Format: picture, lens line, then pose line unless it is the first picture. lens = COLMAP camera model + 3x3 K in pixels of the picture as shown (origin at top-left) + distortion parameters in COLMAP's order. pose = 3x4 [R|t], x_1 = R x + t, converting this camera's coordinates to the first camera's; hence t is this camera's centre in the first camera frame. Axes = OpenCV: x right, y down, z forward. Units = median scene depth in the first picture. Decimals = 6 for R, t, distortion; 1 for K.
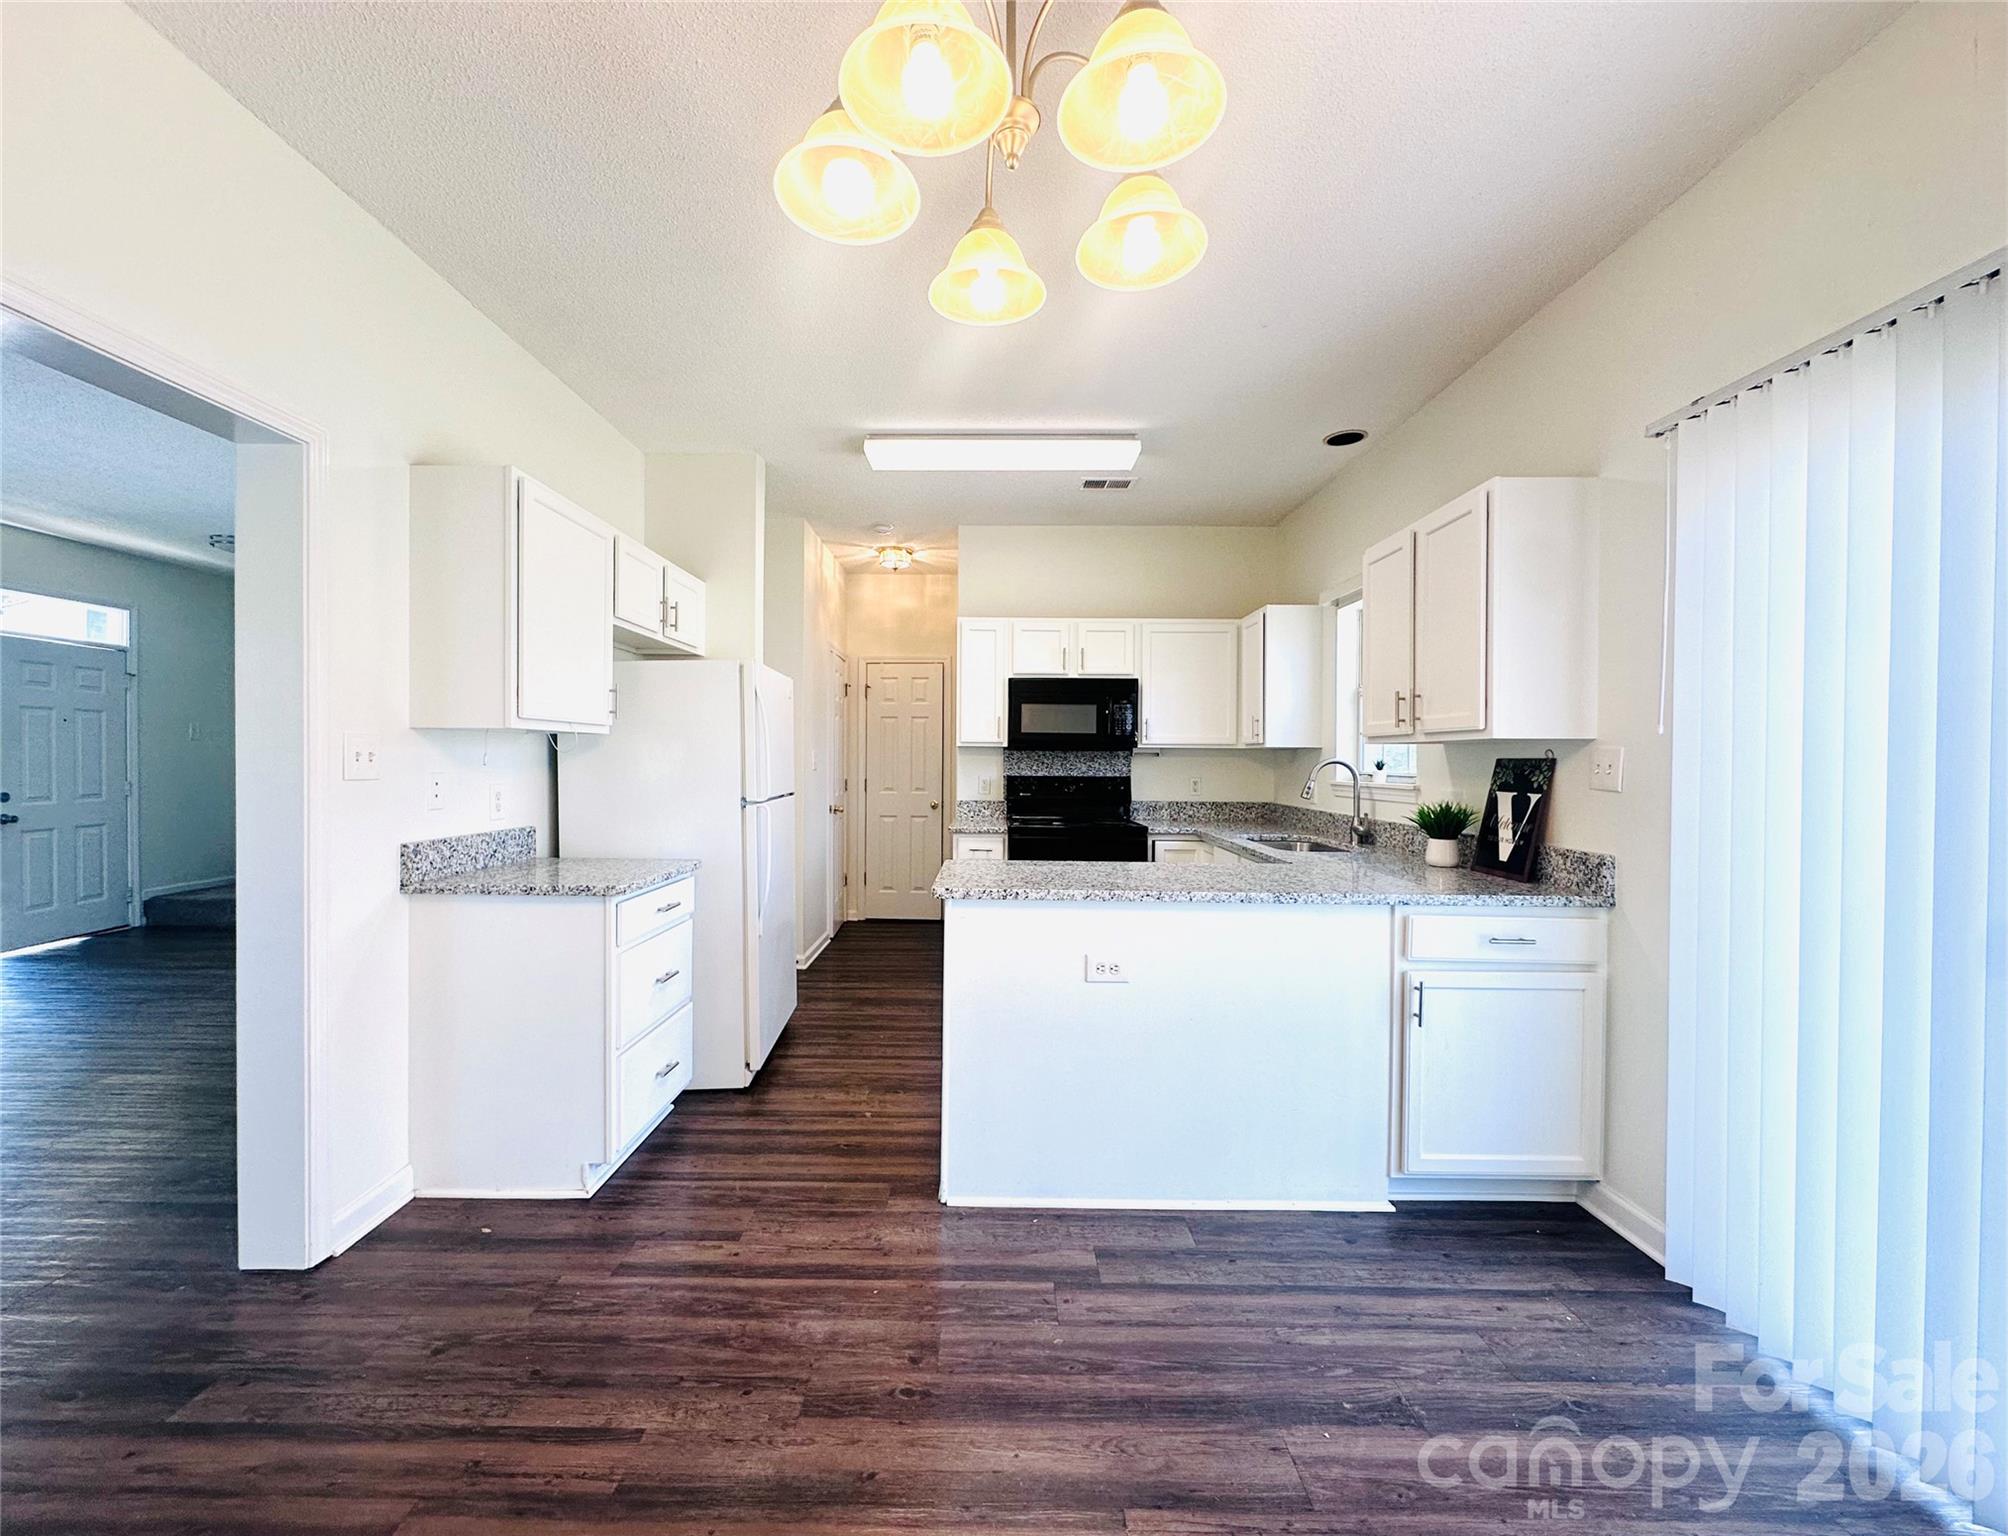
lens RADIAL K [[821.0, 0, 985.3], [0, 821.0, 767.8], [0, 0, 1]] dist [-0.001542, -0.000225]
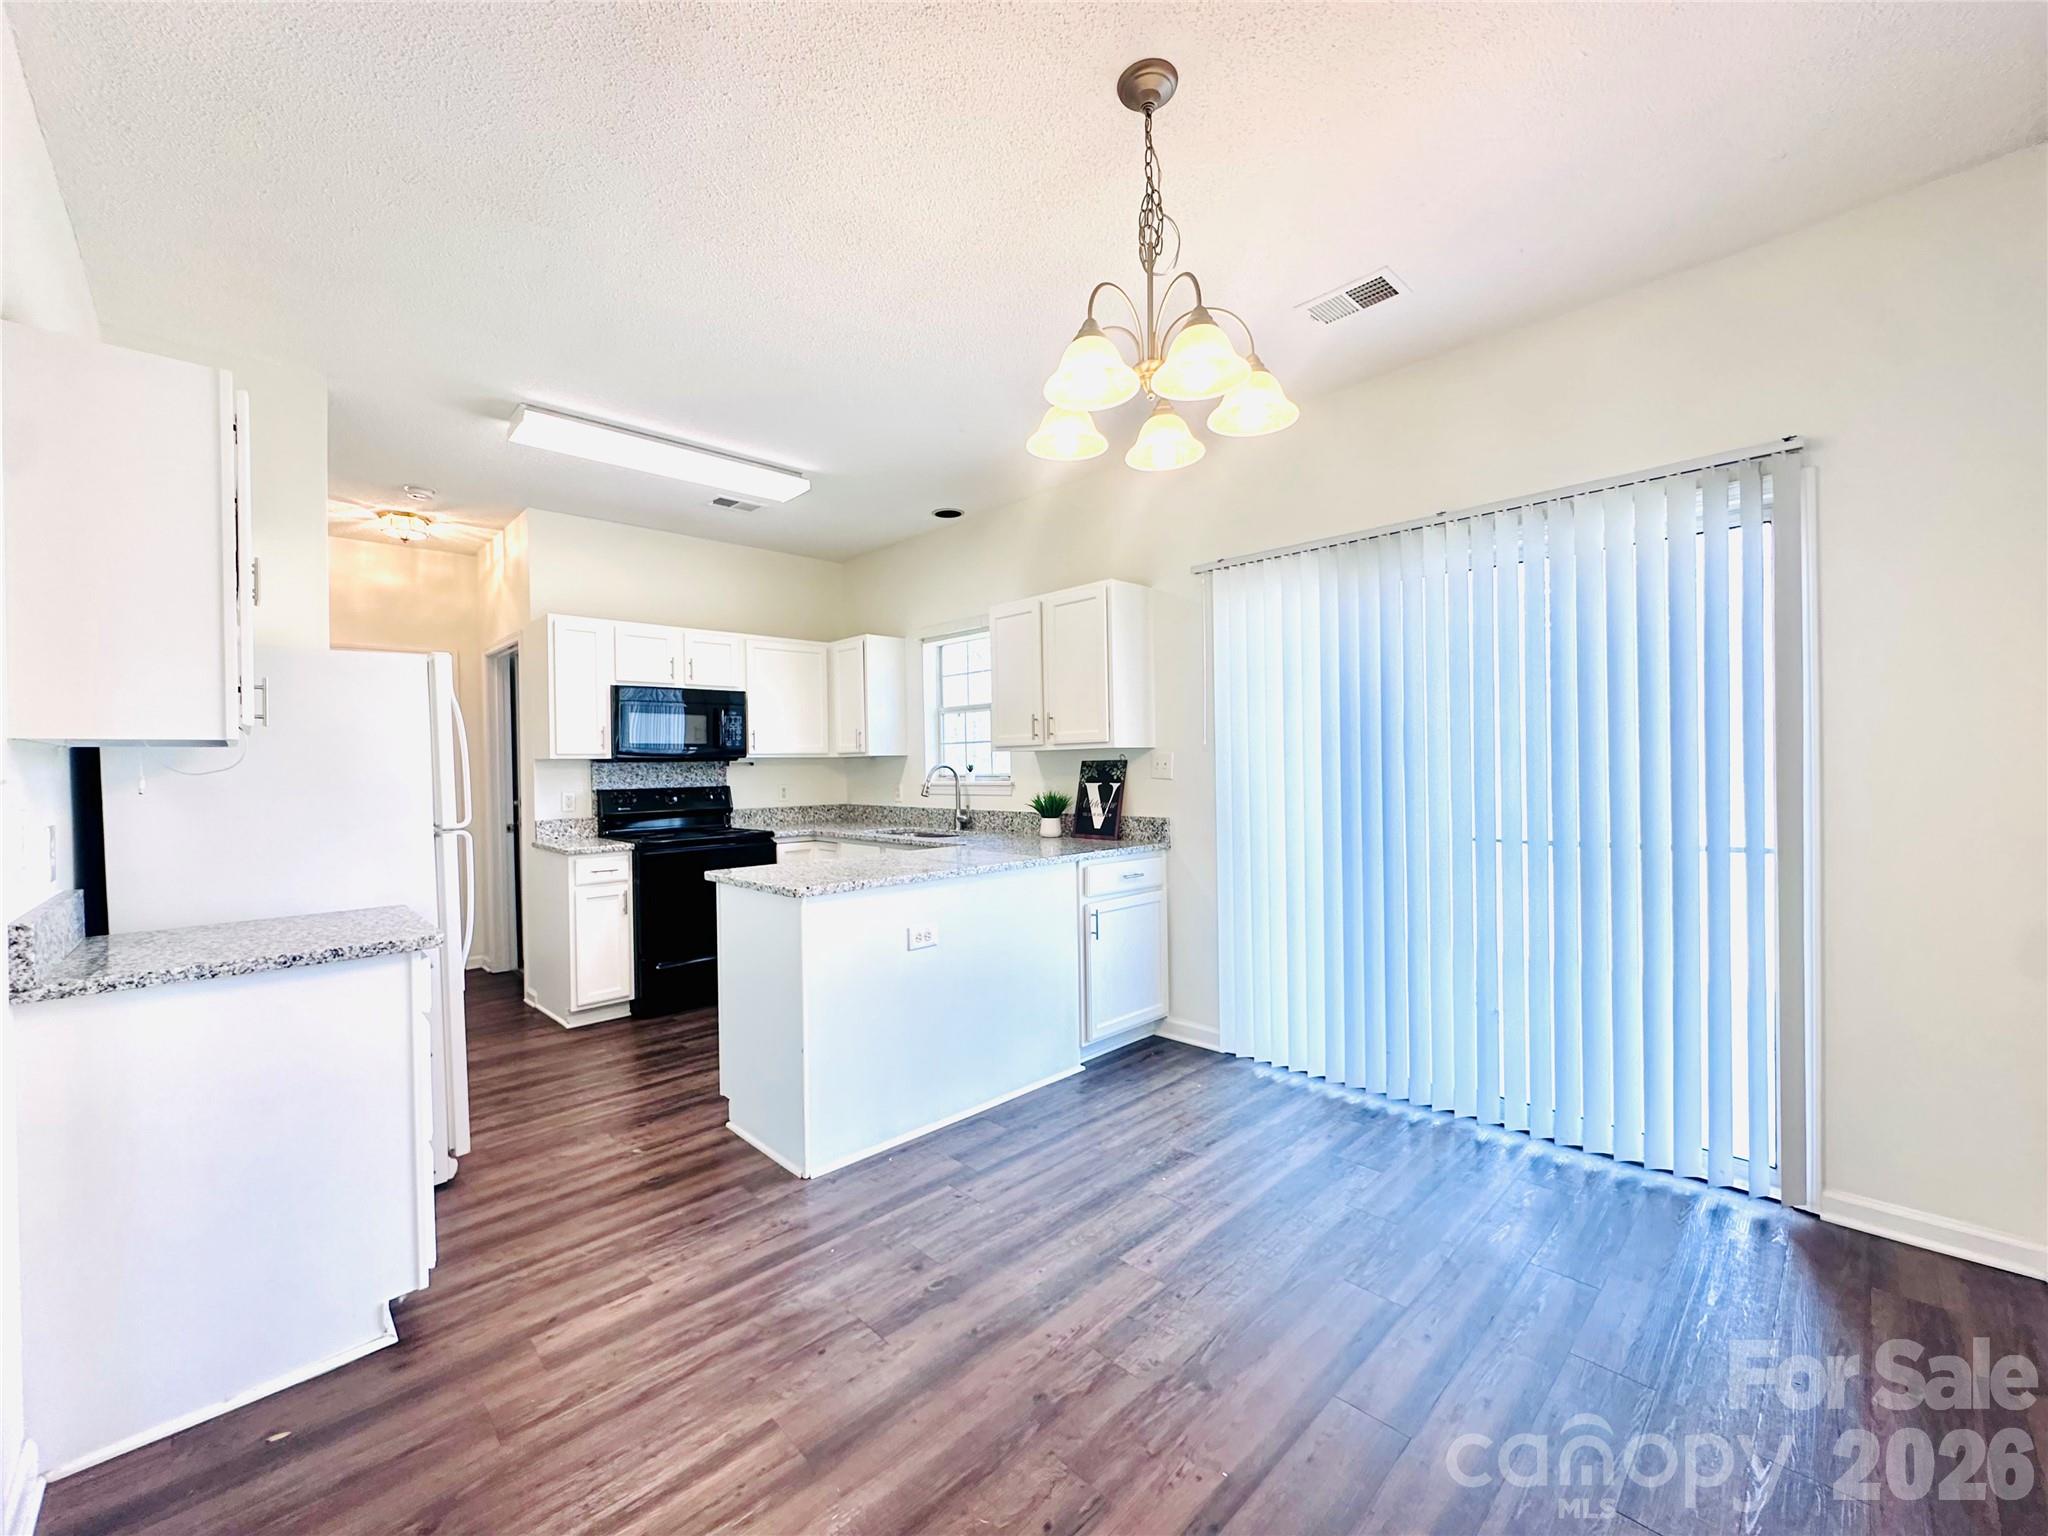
lens RADIAL K [[821.9, 0, 1024.0], [0, 821.9, 768.0], [0, 0, 1]] dist [-0.000617, -0.000016]
pose [[0.714437, -0.022509, 0.699337, -0.501573], [0.029824, 0.999554, 0.001704, -0.004233], [-0.699064, 0.019640, 0.714790, 0.010376]]
